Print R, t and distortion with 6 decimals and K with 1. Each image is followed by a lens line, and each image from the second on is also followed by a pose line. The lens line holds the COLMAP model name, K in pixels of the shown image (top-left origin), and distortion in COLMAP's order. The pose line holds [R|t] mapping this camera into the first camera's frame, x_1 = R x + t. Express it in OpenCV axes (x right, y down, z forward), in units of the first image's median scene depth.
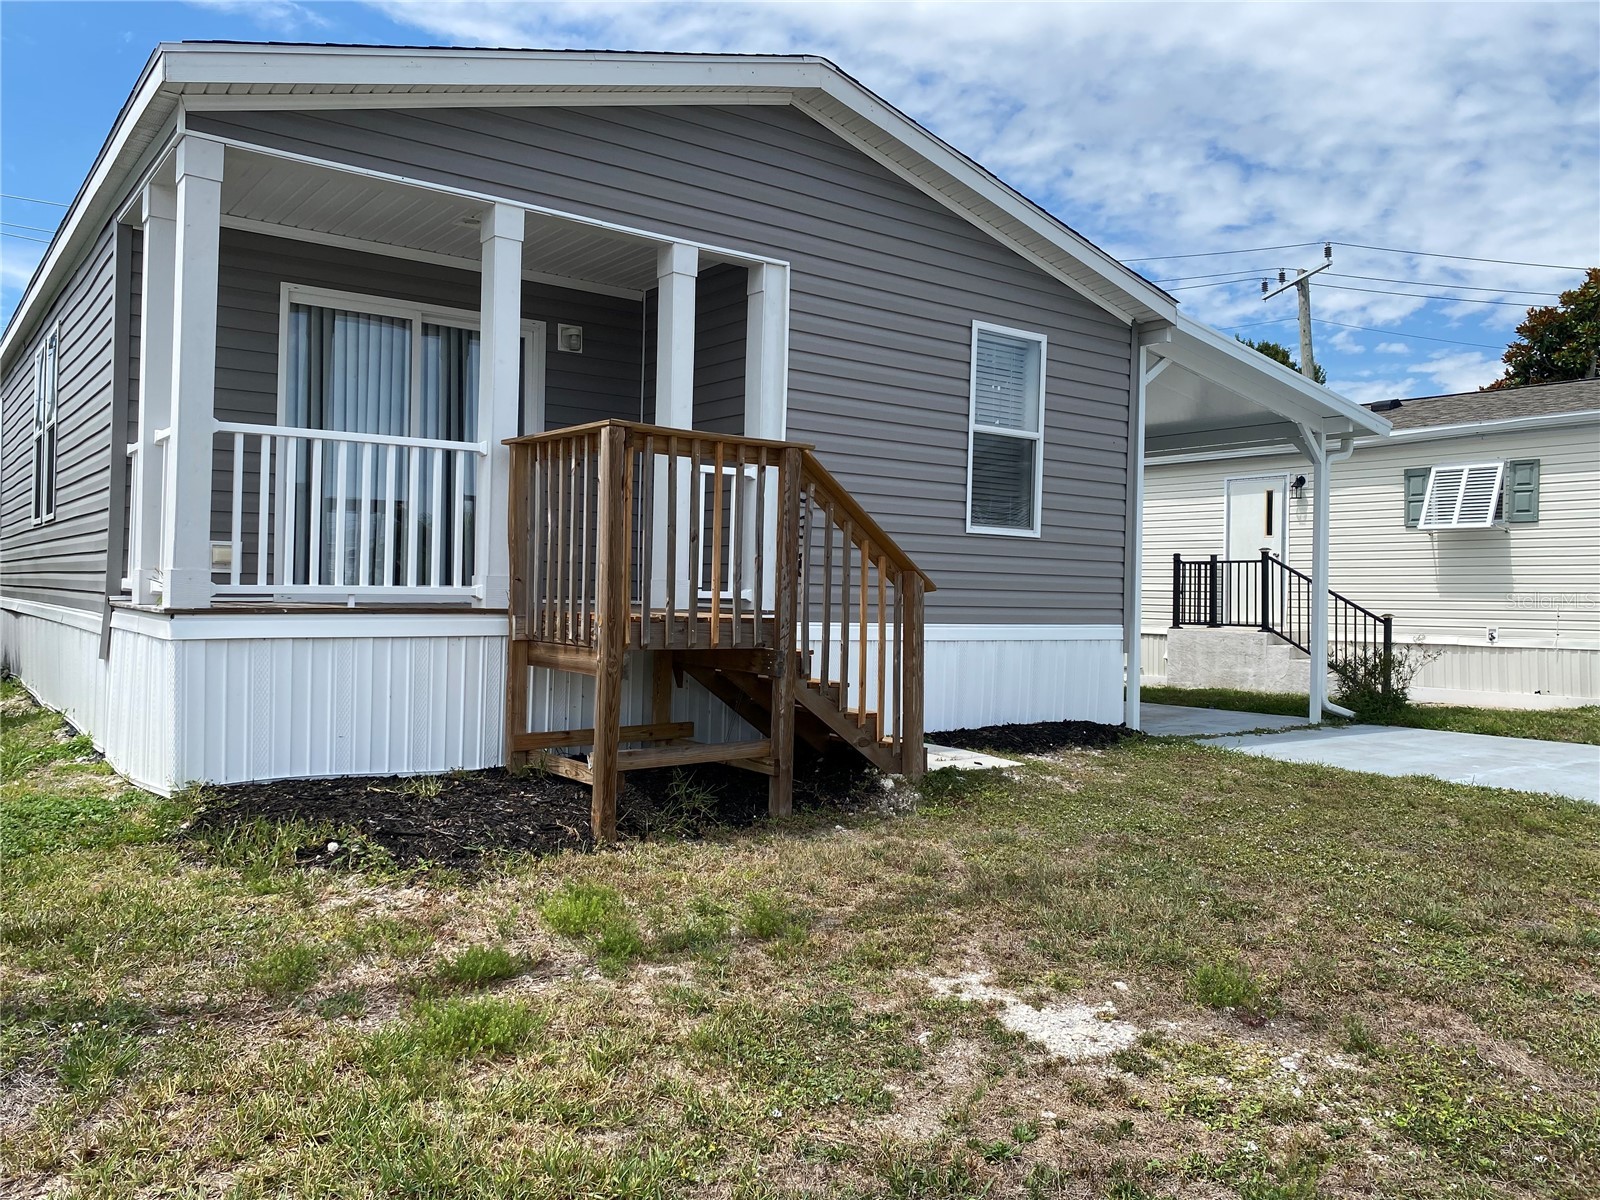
lens RADIAL K [[1223.5, 0, 791.8], [0, 1223.5, 594.6], [0, 0, 1]] dist [0.015481, -0.006269]
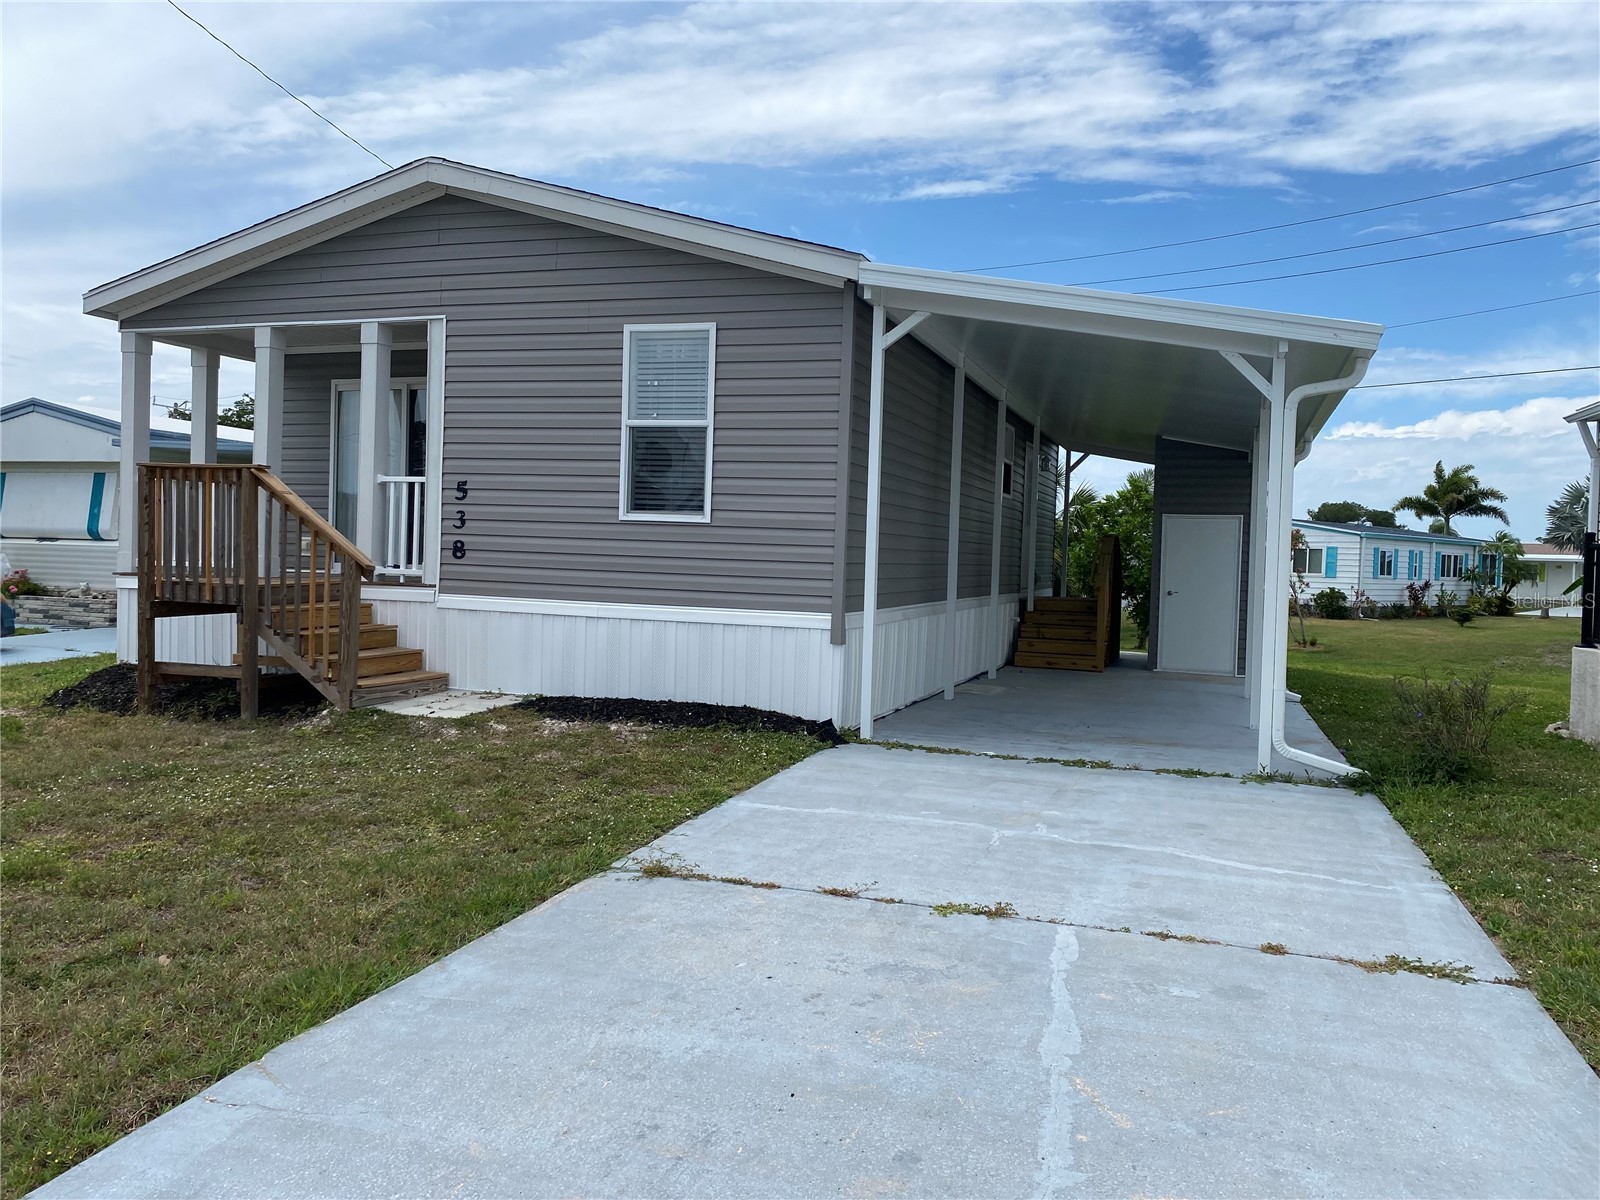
lens RADIAL K [[1223.5, 0, 808.8], [0, 1223.5, 607.2], [0, 0, 1]] dist [0.015481, -0.006269]
pose [[0.562500, 0.032413, -0.826161, 1.144041], [-0.019724, 0.999473, 0.025783, -0.003940], [0.826562, 0.001793, 0.562843, 0.521312]]
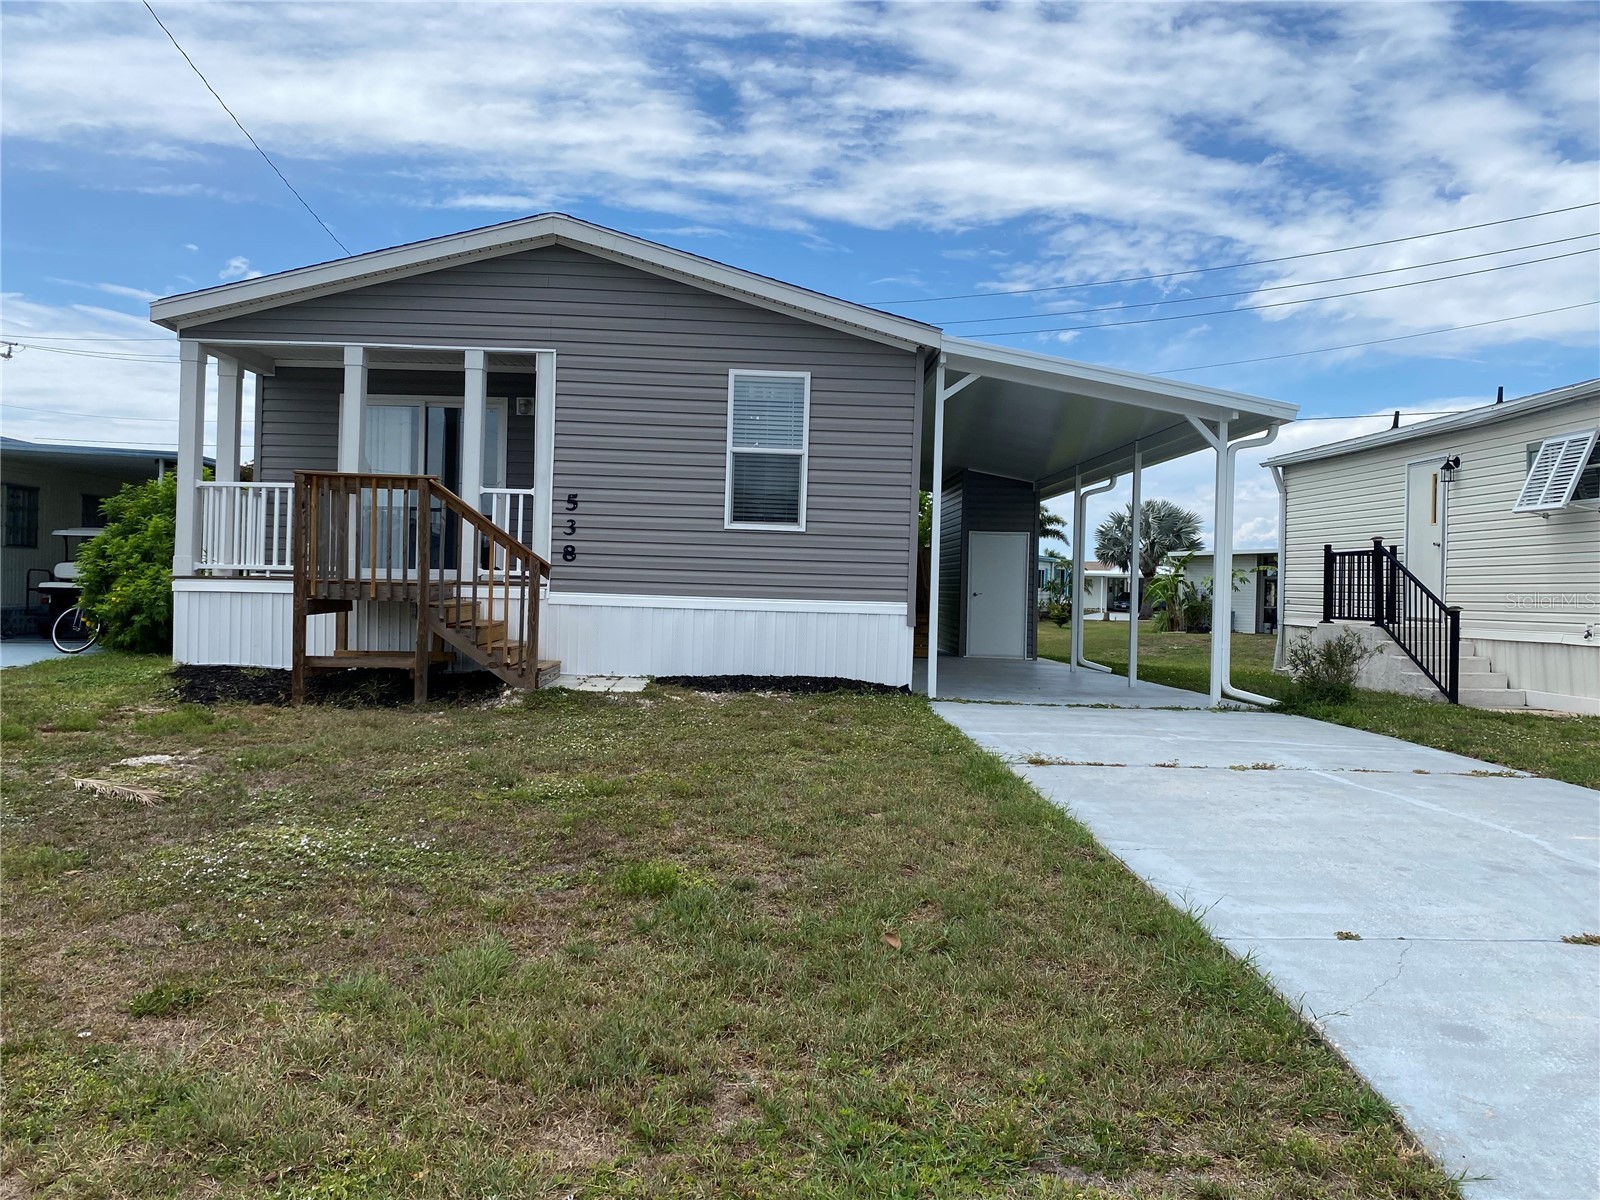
lens RADIAL K [[1223.5, 0, 805.0], [0, 1223.5, 596.0], [0, 0, 1]] dist [0.015481, -0.006269]
pose [[0.819028, 0.006154, -0.573721, 0.975055], [-0.010501, 0.999936, -0.004264, 0.027539], [0.573658, 0.009517, 0.819040, -0.037801]]
